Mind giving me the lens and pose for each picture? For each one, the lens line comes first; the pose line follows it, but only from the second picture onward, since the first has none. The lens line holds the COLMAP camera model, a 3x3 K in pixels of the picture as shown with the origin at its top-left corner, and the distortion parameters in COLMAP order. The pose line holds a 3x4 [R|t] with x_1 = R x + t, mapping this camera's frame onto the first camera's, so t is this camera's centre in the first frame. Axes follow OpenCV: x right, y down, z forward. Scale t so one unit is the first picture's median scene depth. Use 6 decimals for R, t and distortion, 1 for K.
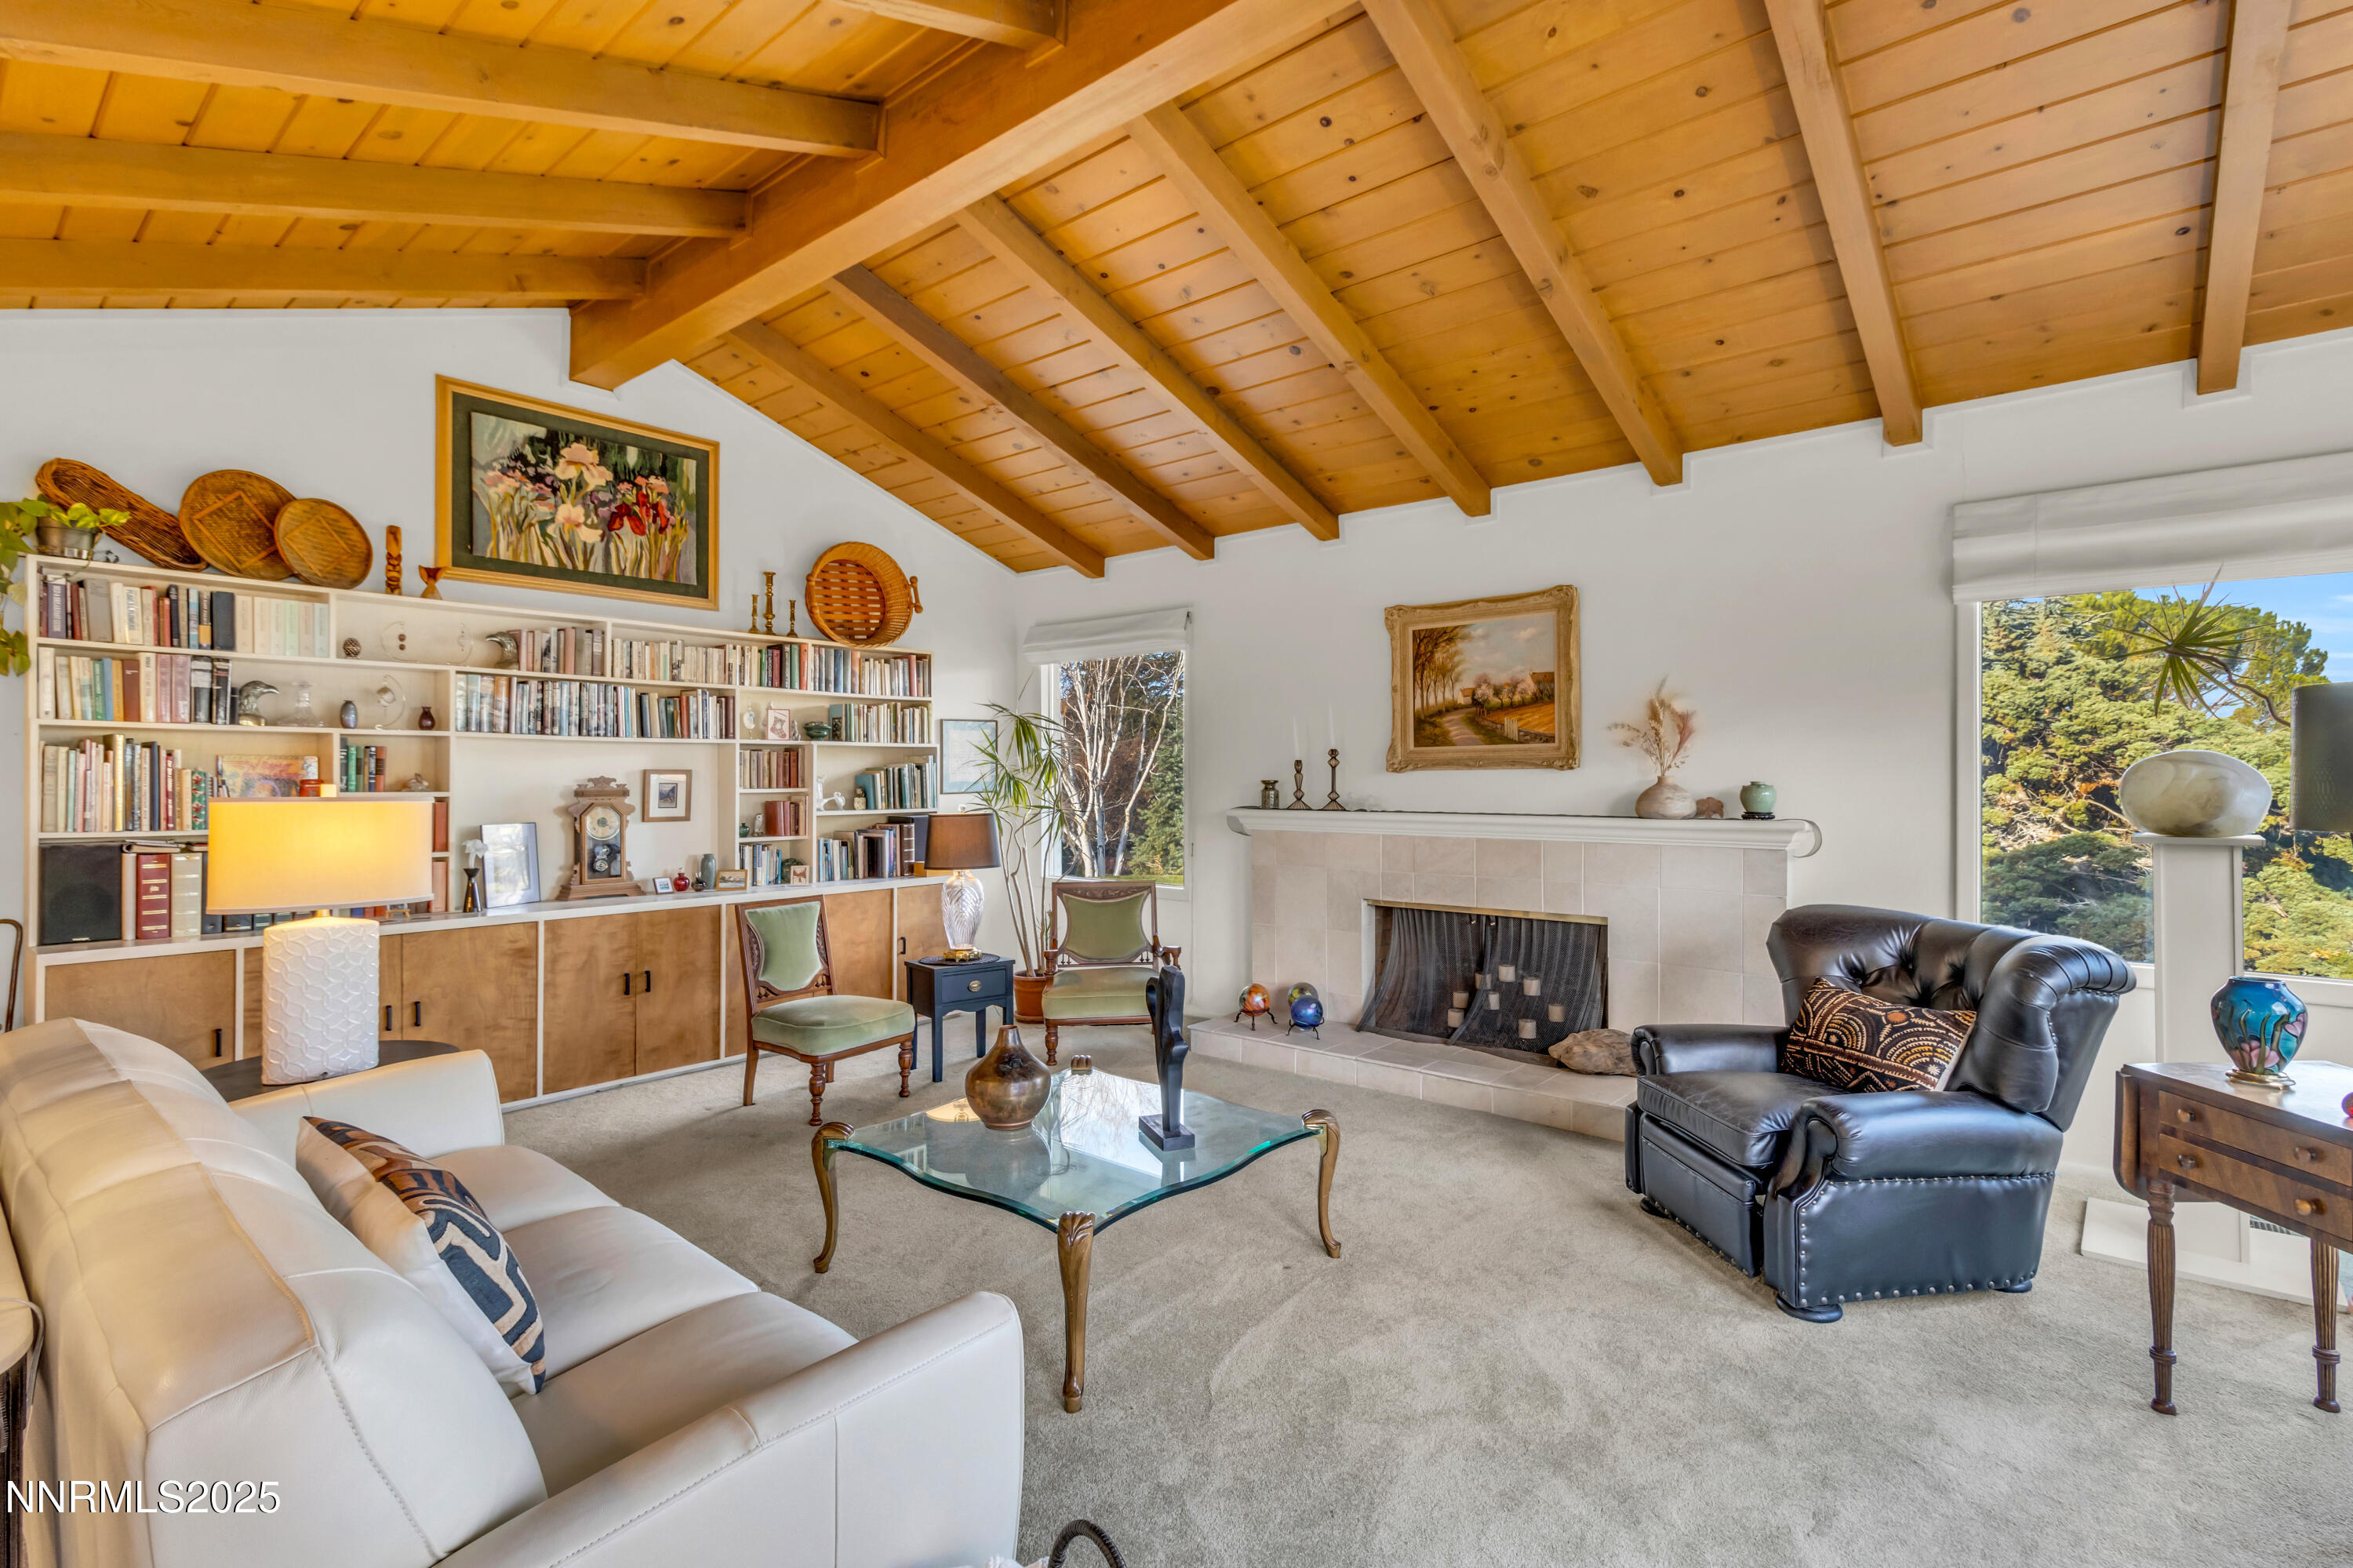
lens RADIAL K [[1096.2, 0, 1188.5], [0, 1096.2, 772.7], [0, 0, 1]] dist [0.003536, 0.000206]
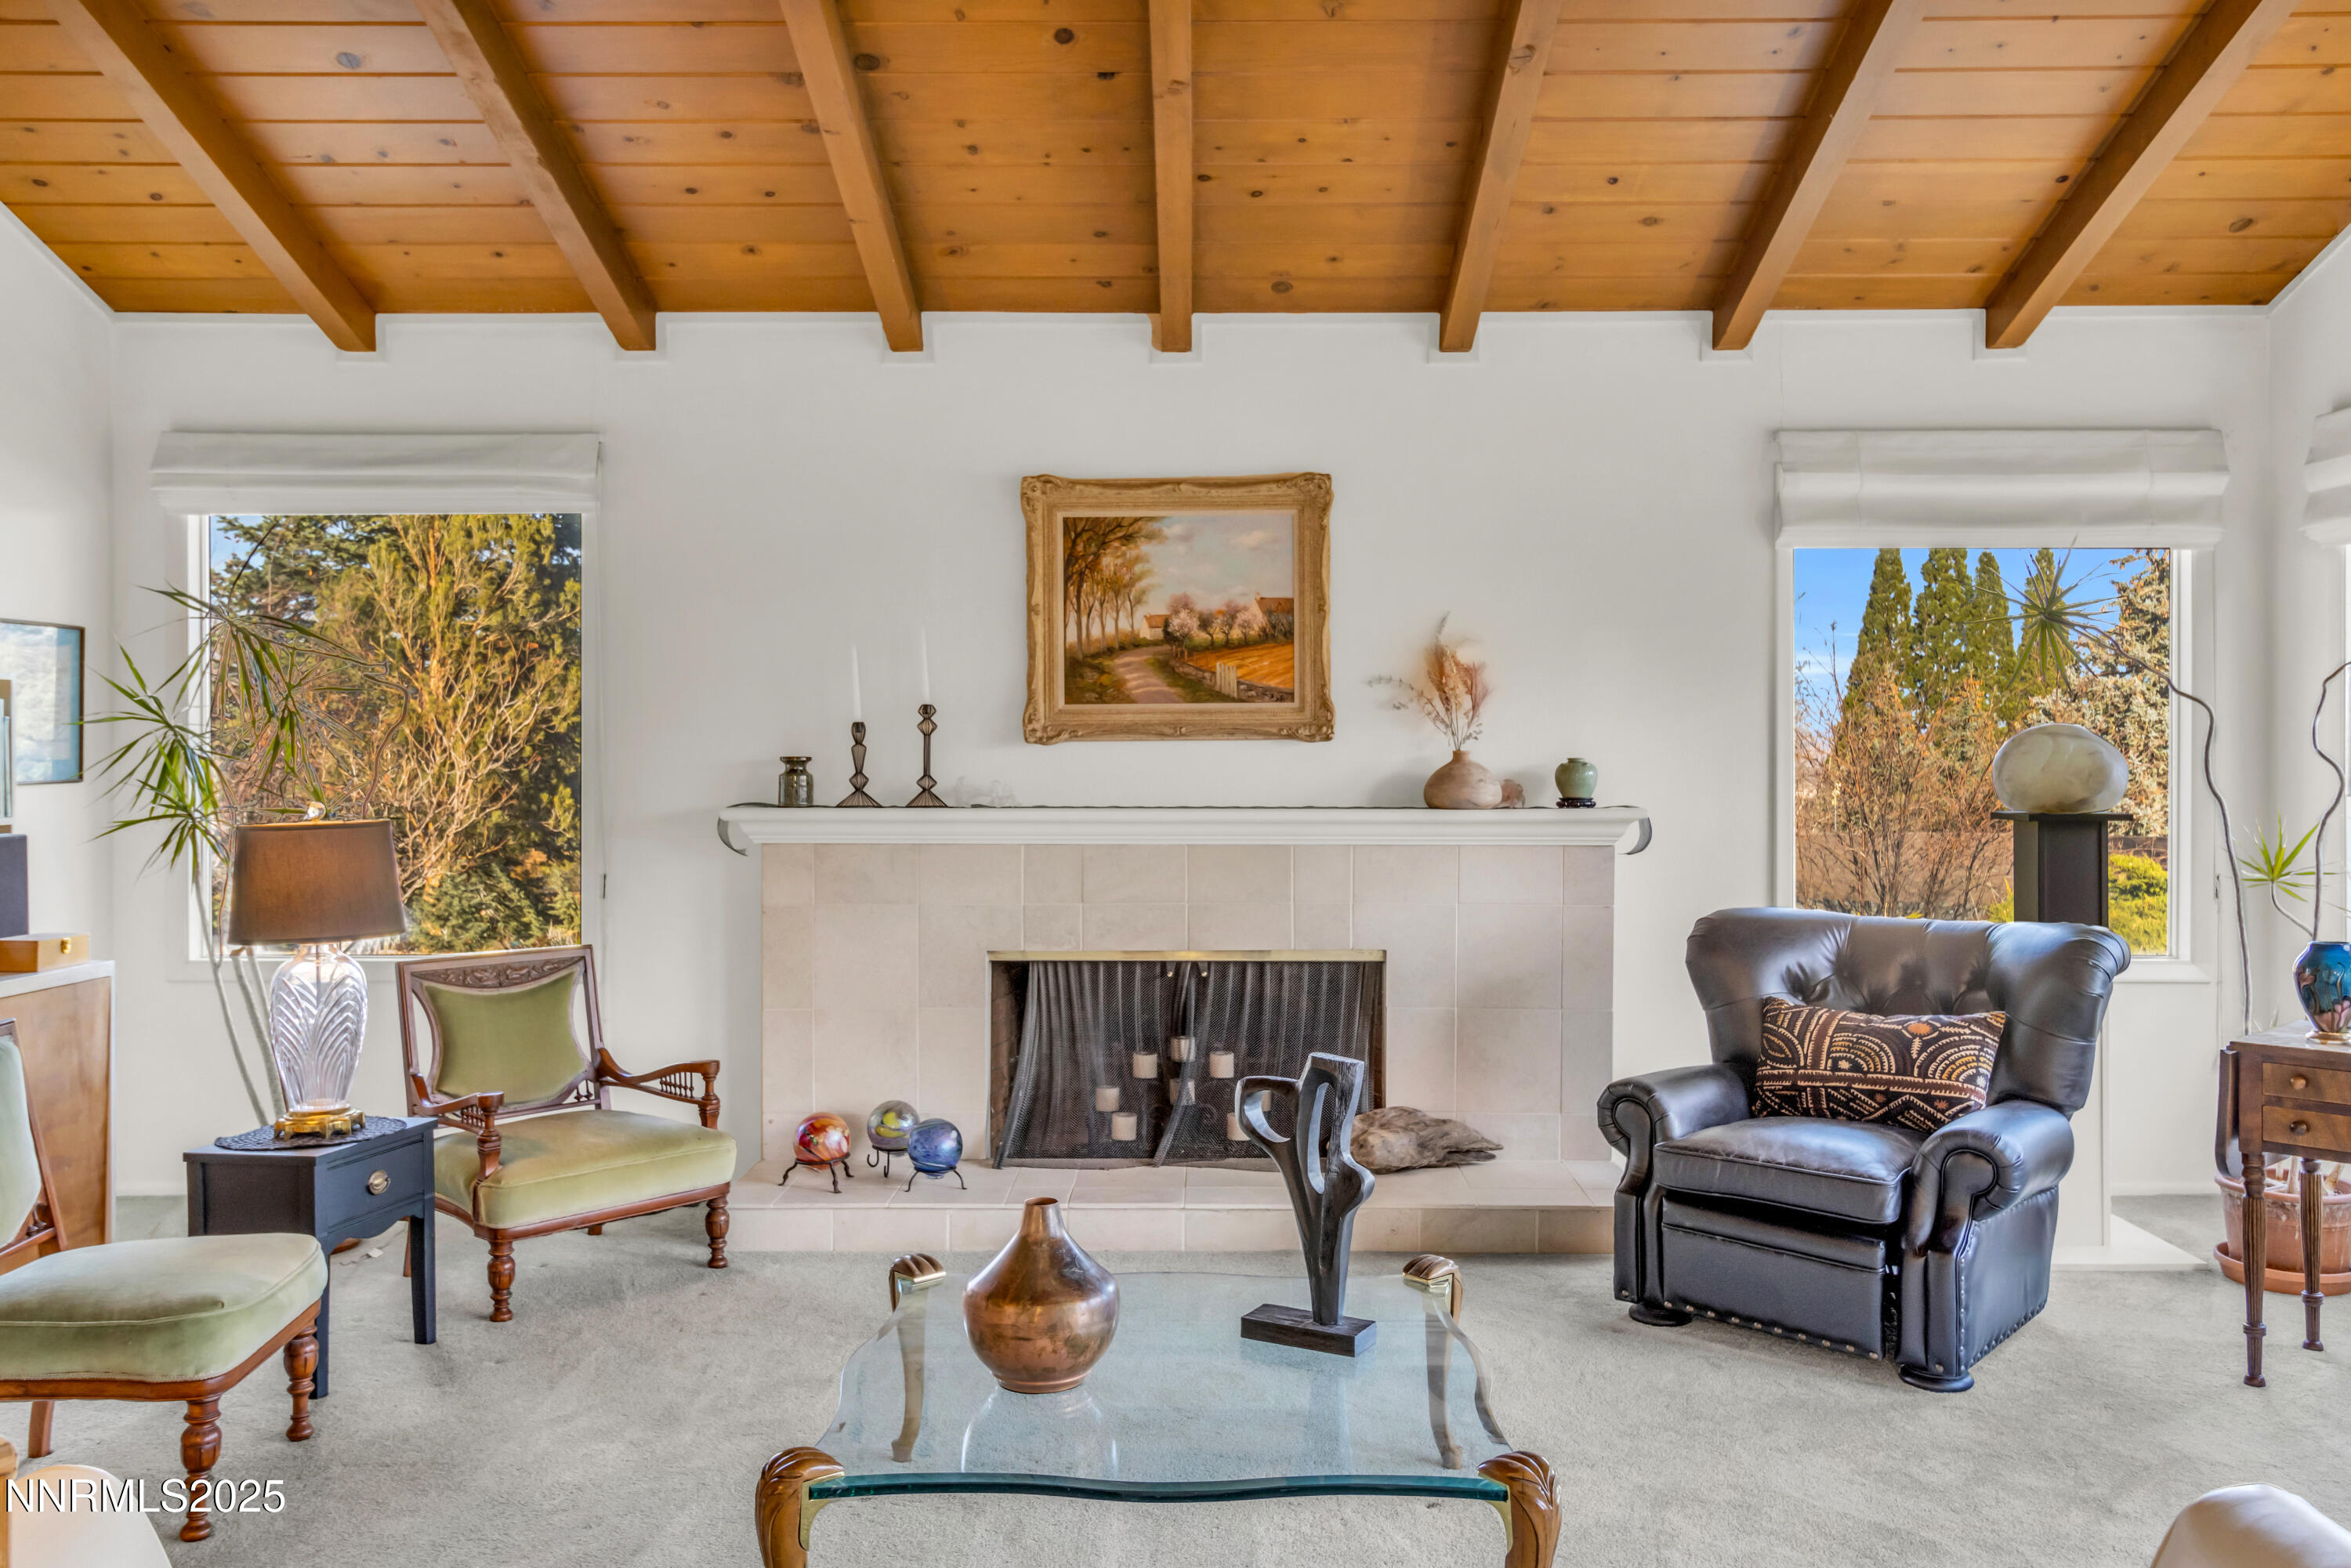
lens RADIAL K [[1788.3, 0, 1203.8], [0, 1788.3, 772.0], [0, 0, 1]] dist [0.003552, -0.000431]
pose [[0.770373, -0.001030, 0.637593, -0.412146], [-0.003792, 0.999974, 0.006198, 0.009627], [-0.637583, -0.007193, 0.770348, 0.171796]]
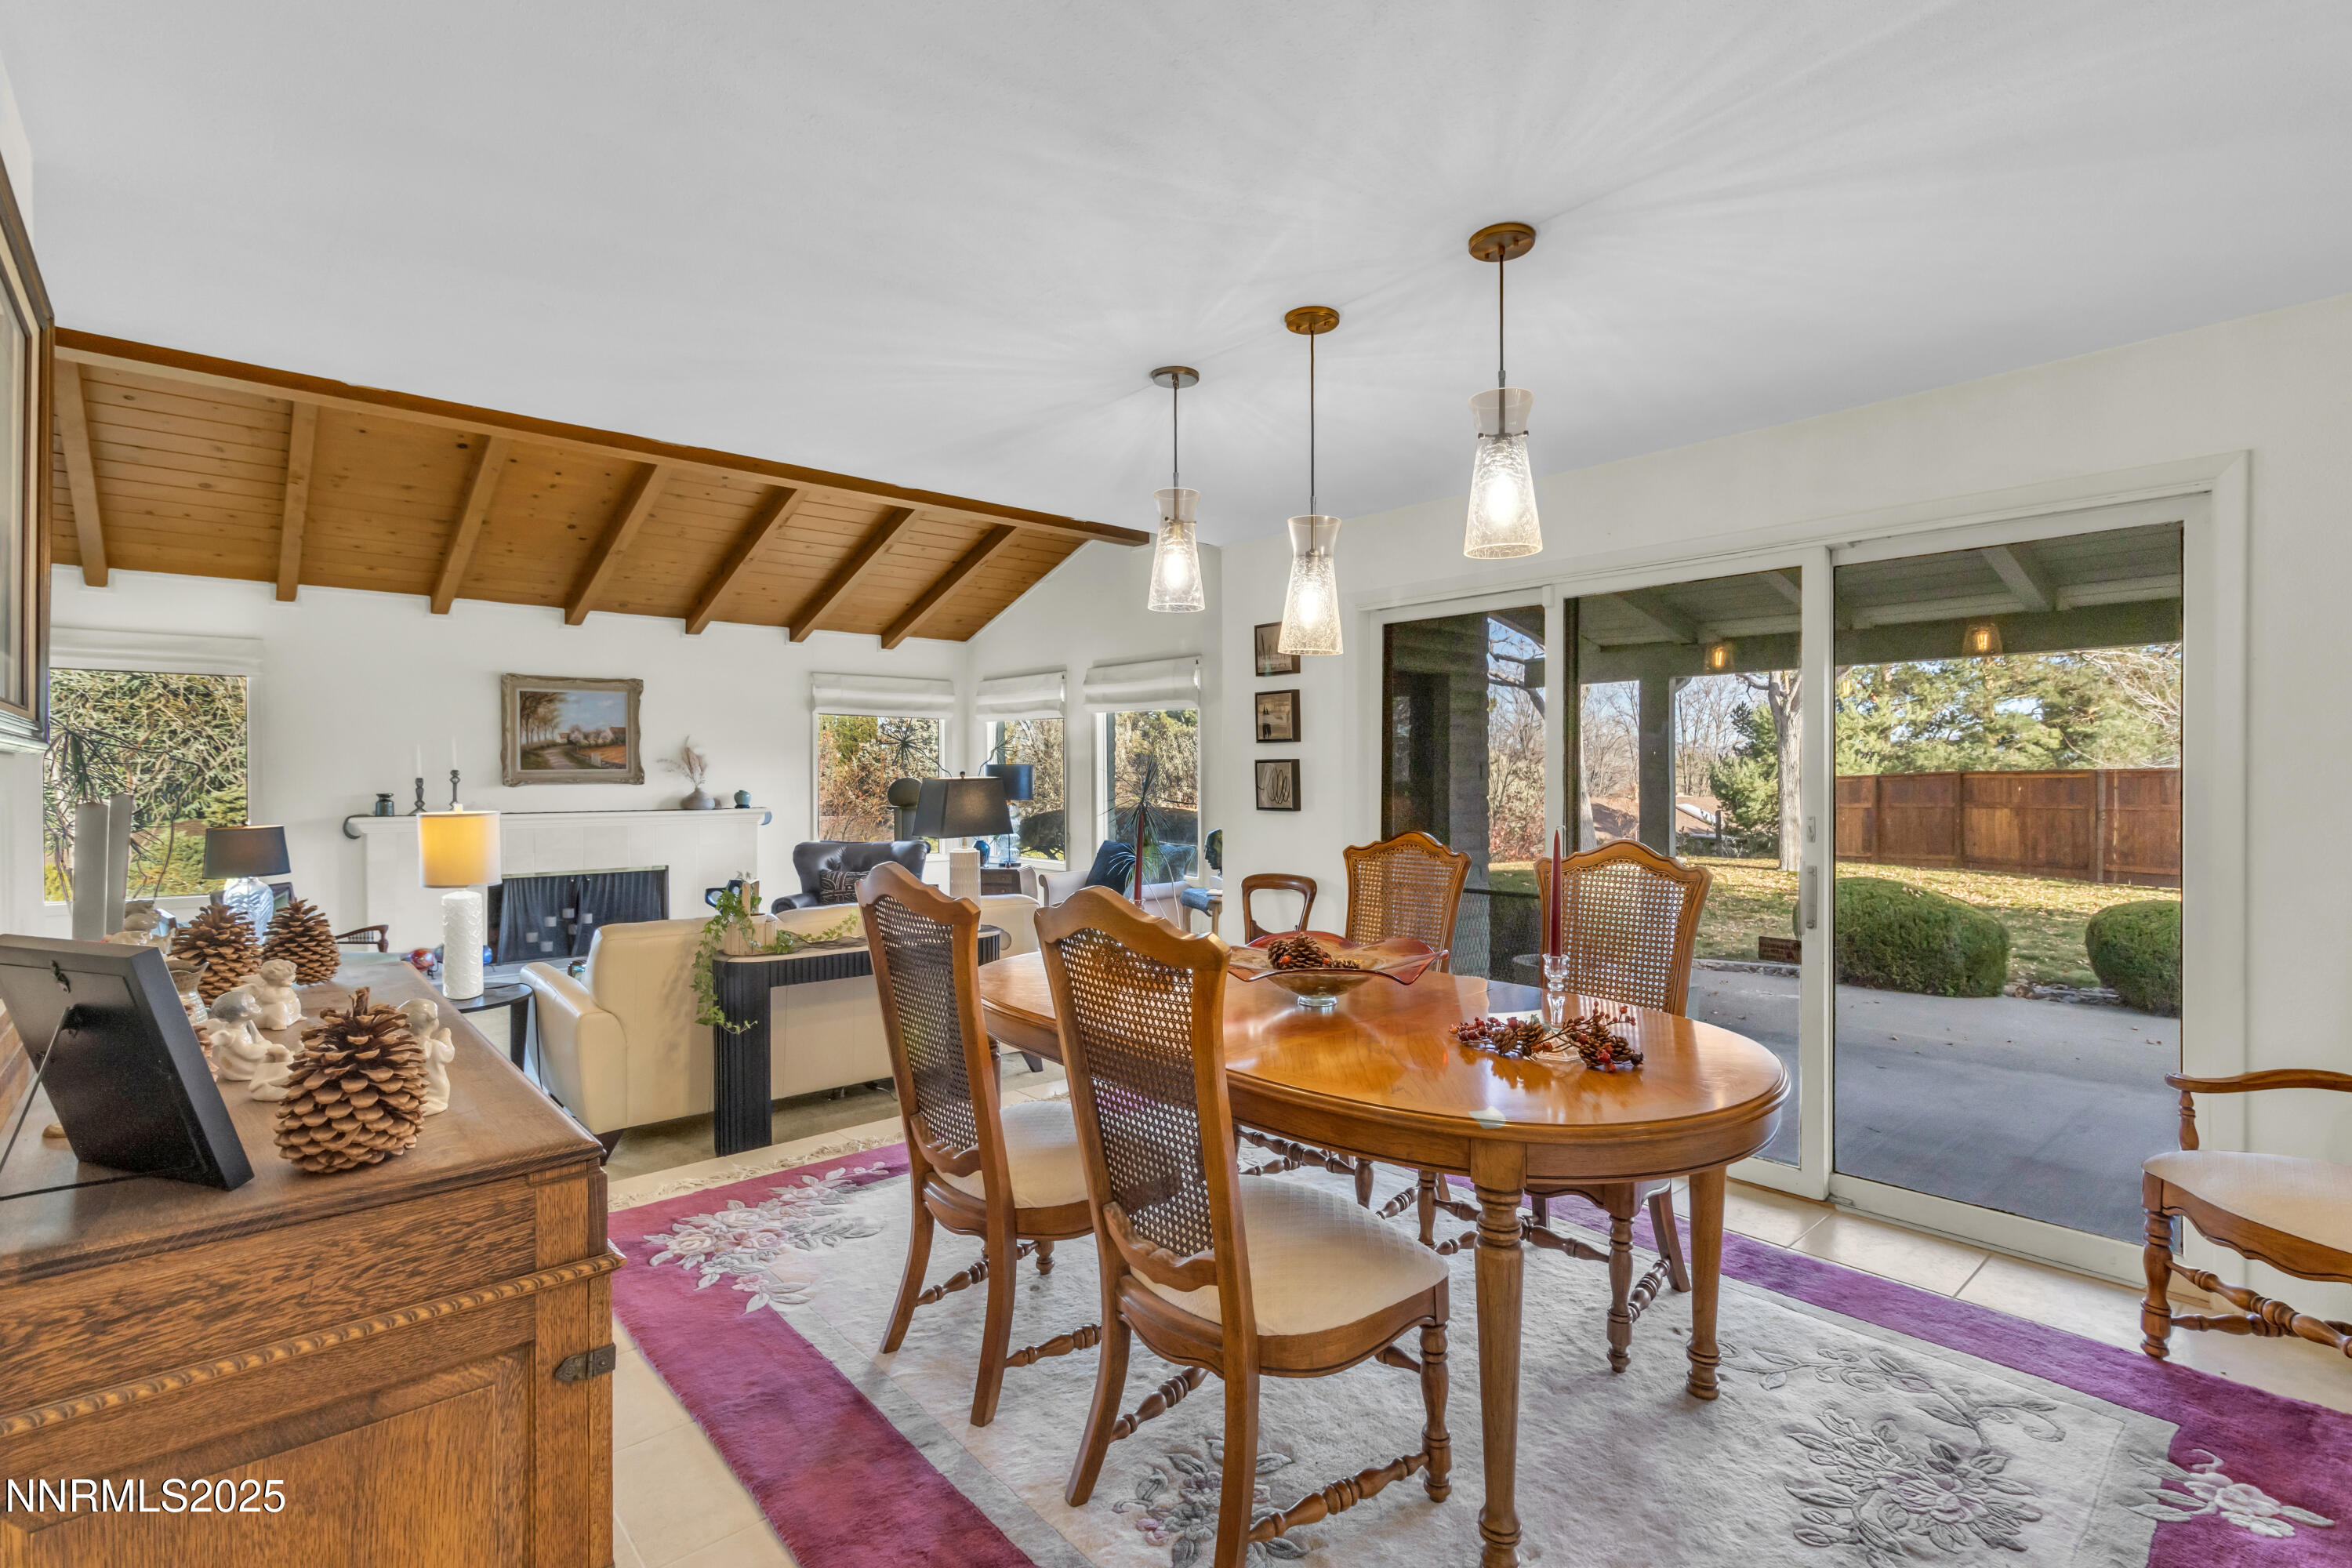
lens RADIAL K [[1095.7, 0, 1188.0], [0, 1095.7, 772.7], [0, 0, 1]] dist [0.003536, 0.000206]
pose [[0.147714, 0.003002, 0.989026, -1.209230], [0.000572, 0.999995, -0.003121, -0.015049], [-0.989030, 0.001027, 0.147711, -0.122224]]
